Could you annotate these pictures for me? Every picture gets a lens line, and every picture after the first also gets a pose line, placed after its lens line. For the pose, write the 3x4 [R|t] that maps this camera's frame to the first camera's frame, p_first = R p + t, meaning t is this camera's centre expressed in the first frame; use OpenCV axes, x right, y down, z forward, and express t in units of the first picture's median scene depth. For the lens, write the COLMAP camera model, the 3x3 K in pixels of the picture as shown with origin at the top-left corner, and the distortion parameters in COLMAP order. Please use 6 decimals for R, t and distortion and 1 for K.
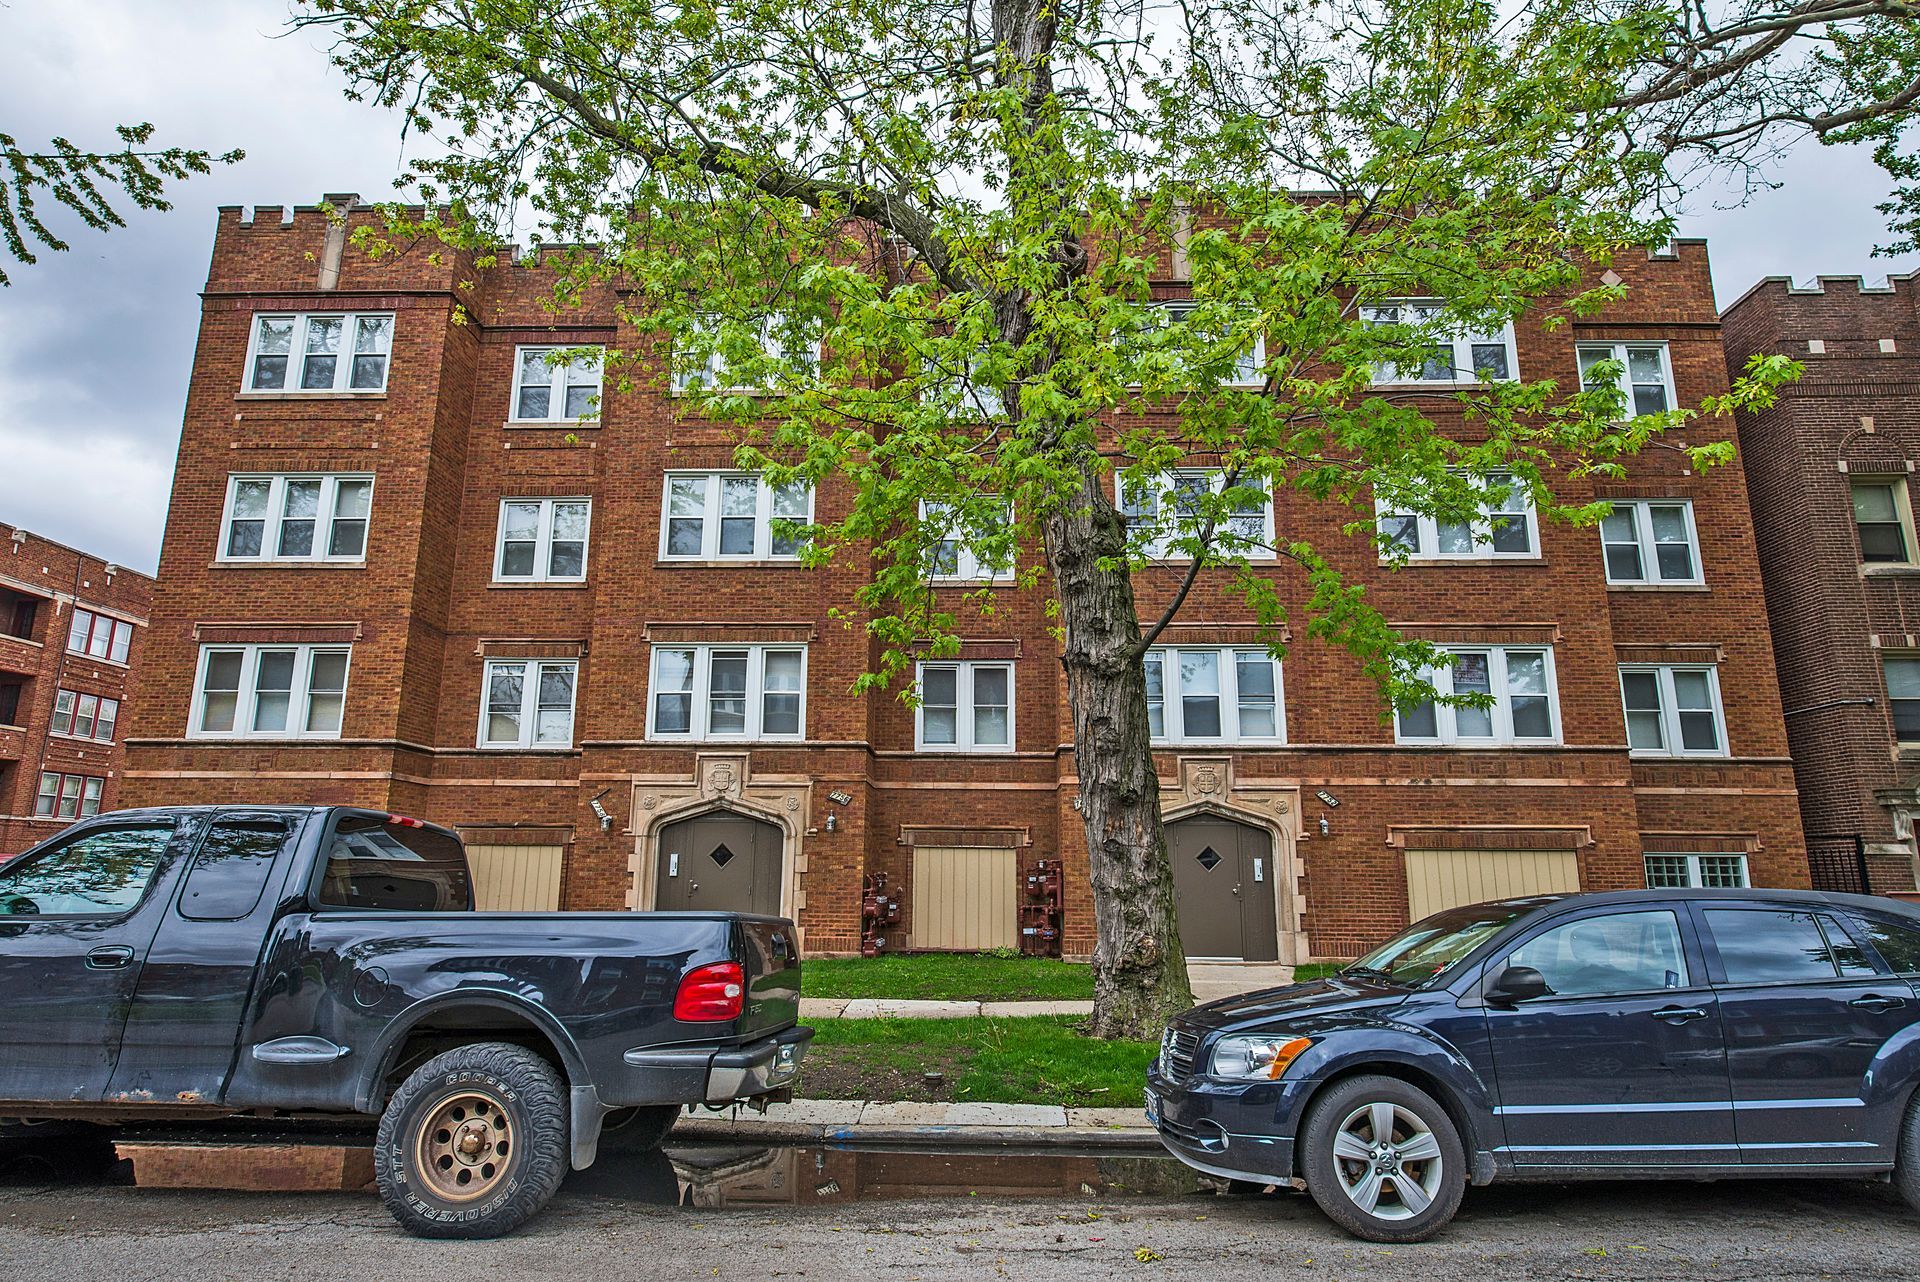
lens RADIAL K [[1013.2, 0, 957.0], [0, 1013.2, 640.0], [0, 0, 1]] dist [-0.004917, -0.001248]
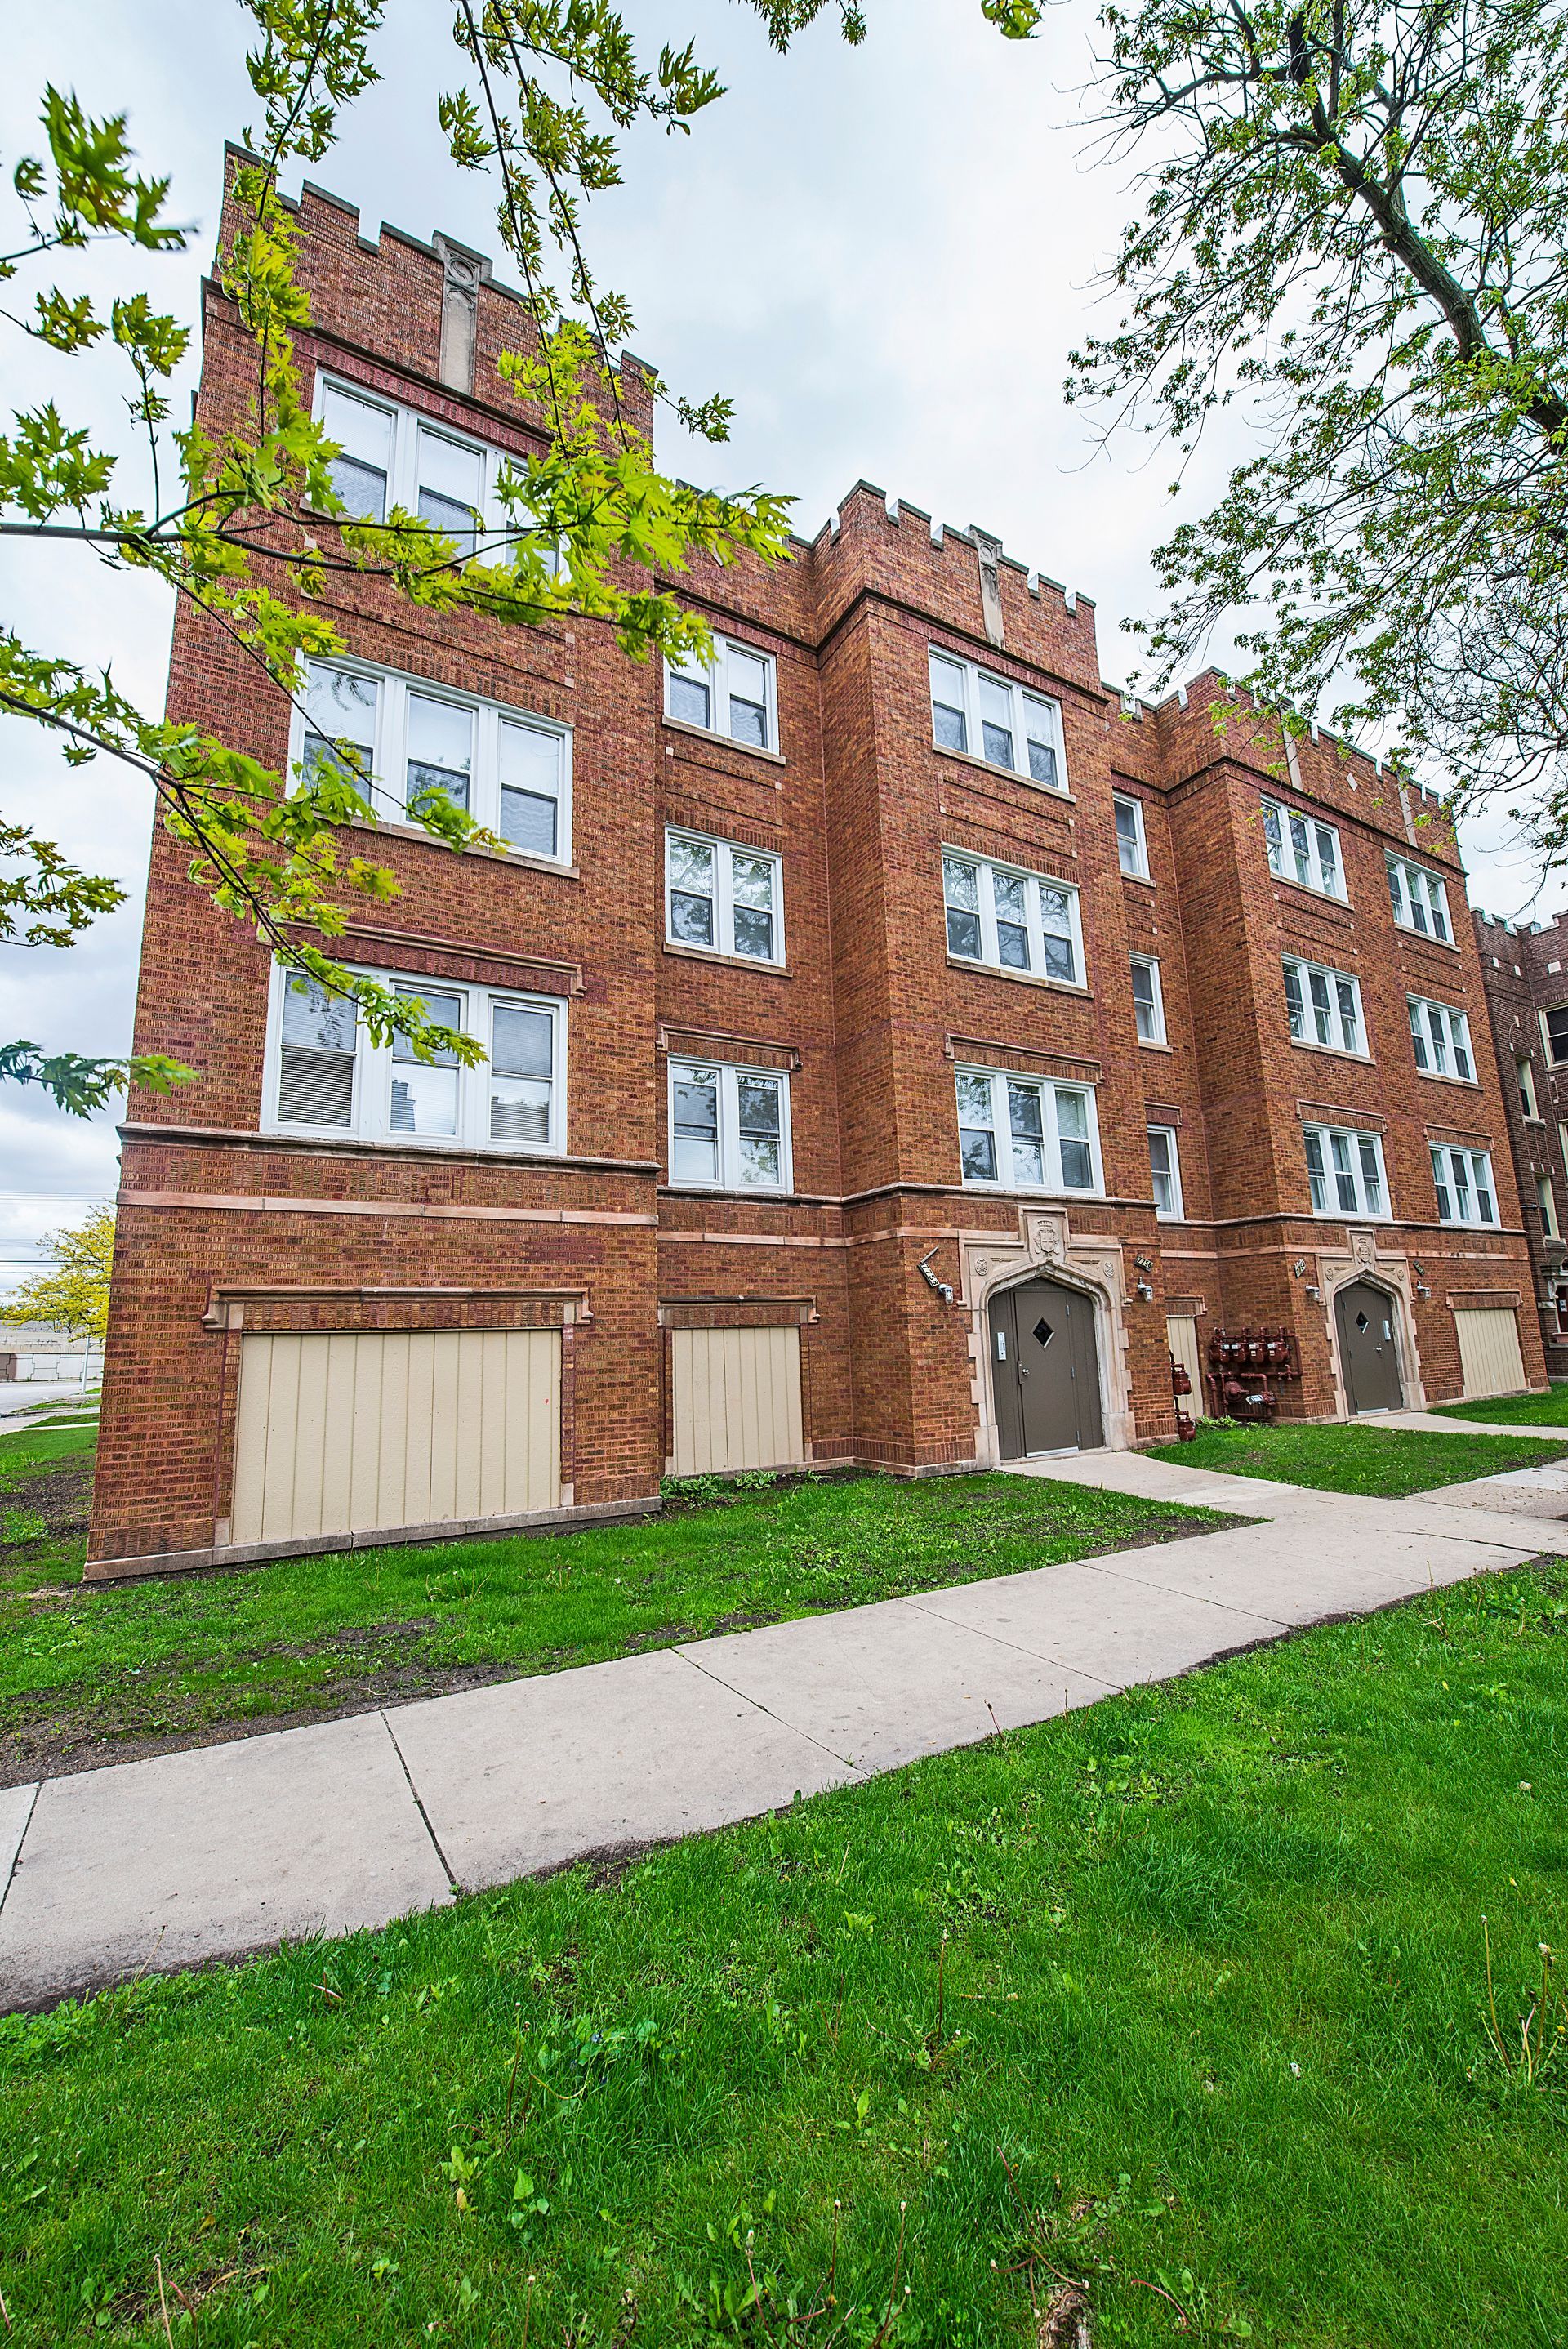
lens RADIAL K [[917.0, 0, 790.9], [0, 917.0, 1176.7], [0, 0, 1]] dist [-0.014326, -0.003398]
pose [[0.847174, 0.061218, 0.527777, -0.715032], [-0.081397, 0.996568, 0.015063, 0.083396], [-0.525043, -0.055721, 0.849249, 0.434617]]
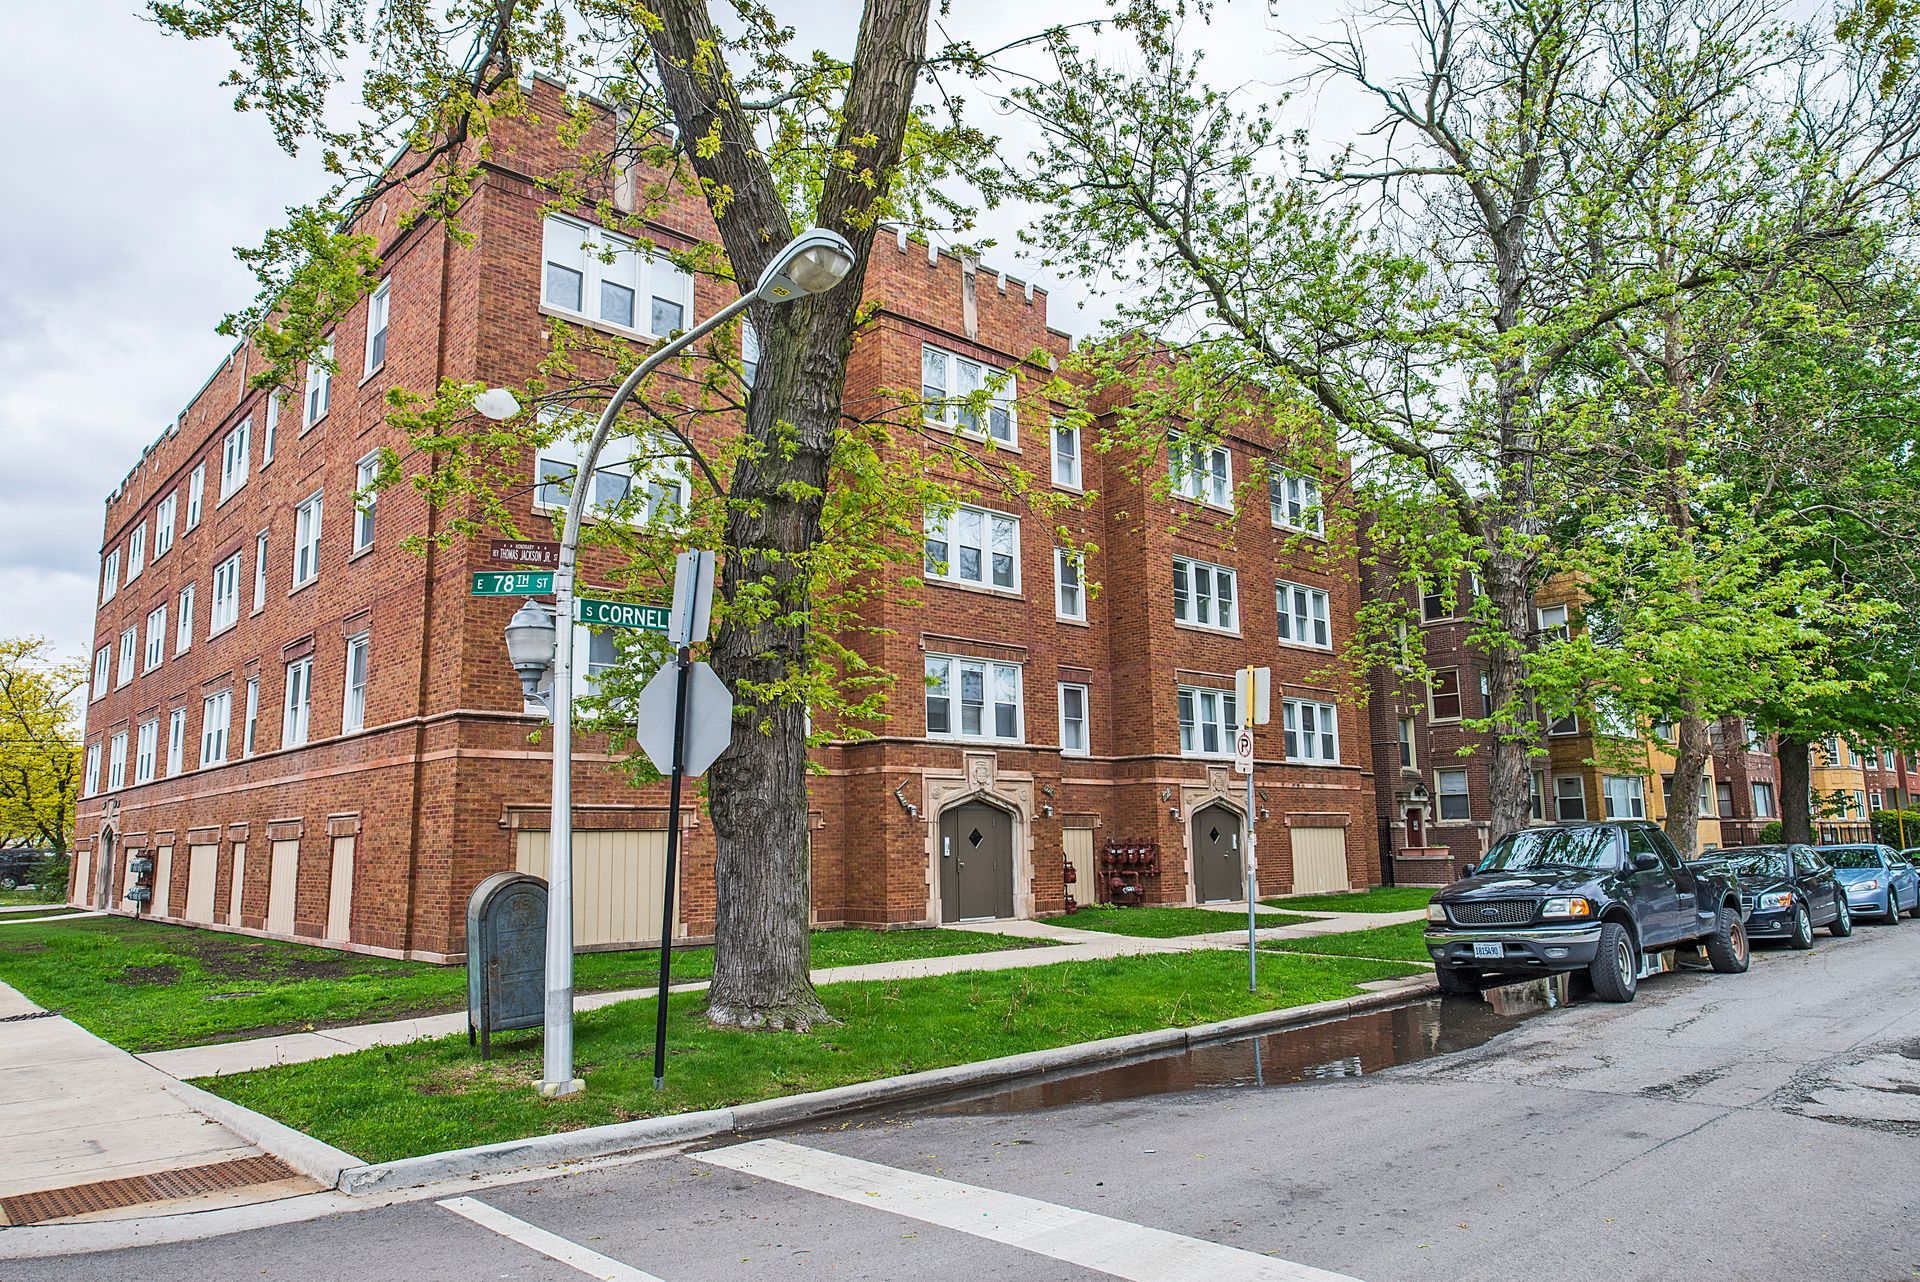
lens RADIAL K [[1200.7, 0, 956.4], [0, 1200.7, 643.9], [0, 0, 1]] dist [0.000882, -0.003180]
pose [[0.716057, 0.096177, 0.691384, -1.114304], [-0.132819, 0.991140, -0.000317, -0.009002], [-0.685289, -0.091602, 0.722487, 0.012297]]
